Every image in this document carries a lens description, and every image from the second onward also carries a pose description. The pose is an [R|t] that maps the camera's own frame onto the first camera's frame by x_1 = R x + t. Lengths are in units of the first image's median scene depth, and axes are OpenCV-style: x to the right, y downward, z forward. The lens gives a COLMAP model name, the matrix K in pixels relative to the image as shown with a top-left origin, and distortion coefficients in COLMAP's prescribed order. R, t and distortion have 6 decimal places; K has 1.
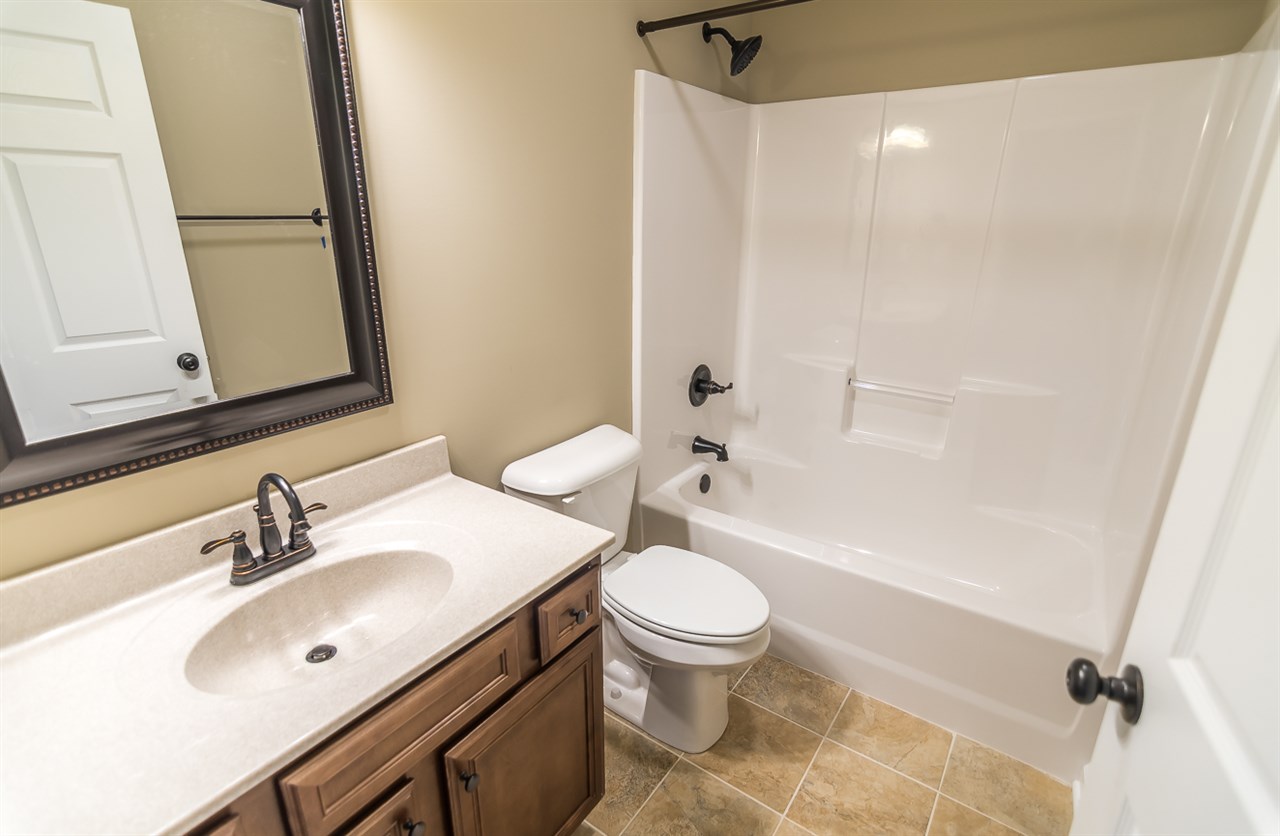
lens RADIAL K [[619.0, 0, 635.5], [0, 619.0, 422.1], [0, 0, 1]] dist [0.006337, -0.000532]
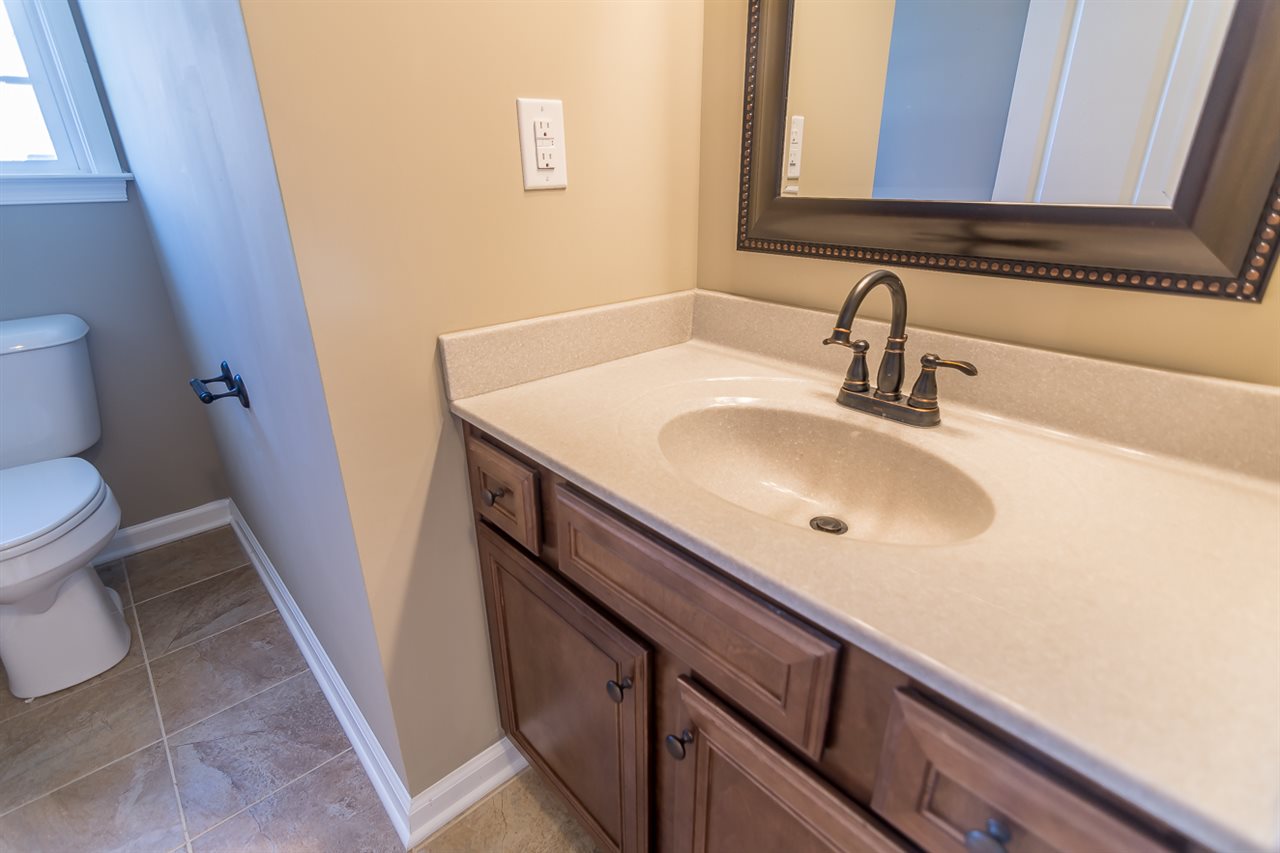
lens RADIAL K [[637.2, 0, 638.6], [0, 637.2, 427.4], [0, 0, 1]] dist [0.005393, 0.002411]
pose [[-0.216521, 0.375300, -0.901259, 0.197820], [-0.303634, 0.851488, 0.427521, 0.003860], [0.927860, 0.366220, -0.070411, 0.735227]]
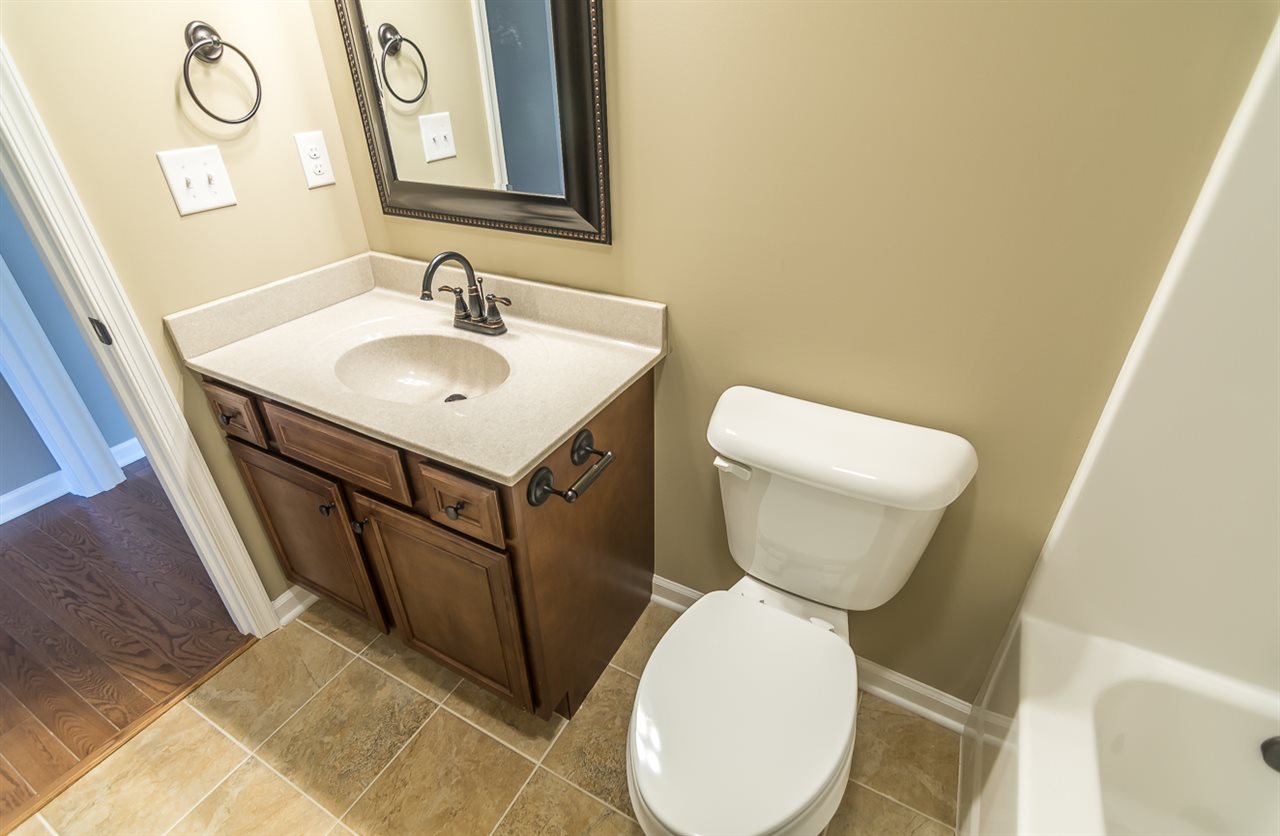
lens RADIAL K [[619.0, 0, 638.8], [0, 619.0, 417.1], [0, 0, 1]] dist [0.006337, -0.000532]
pose [[0.107311, 0.513555, -0.851320, 0.625577], [-0.296888, 0.833749, 0.465531, -0.300245], [0.948863, 0.202791, 0.241939, 0.982101]]
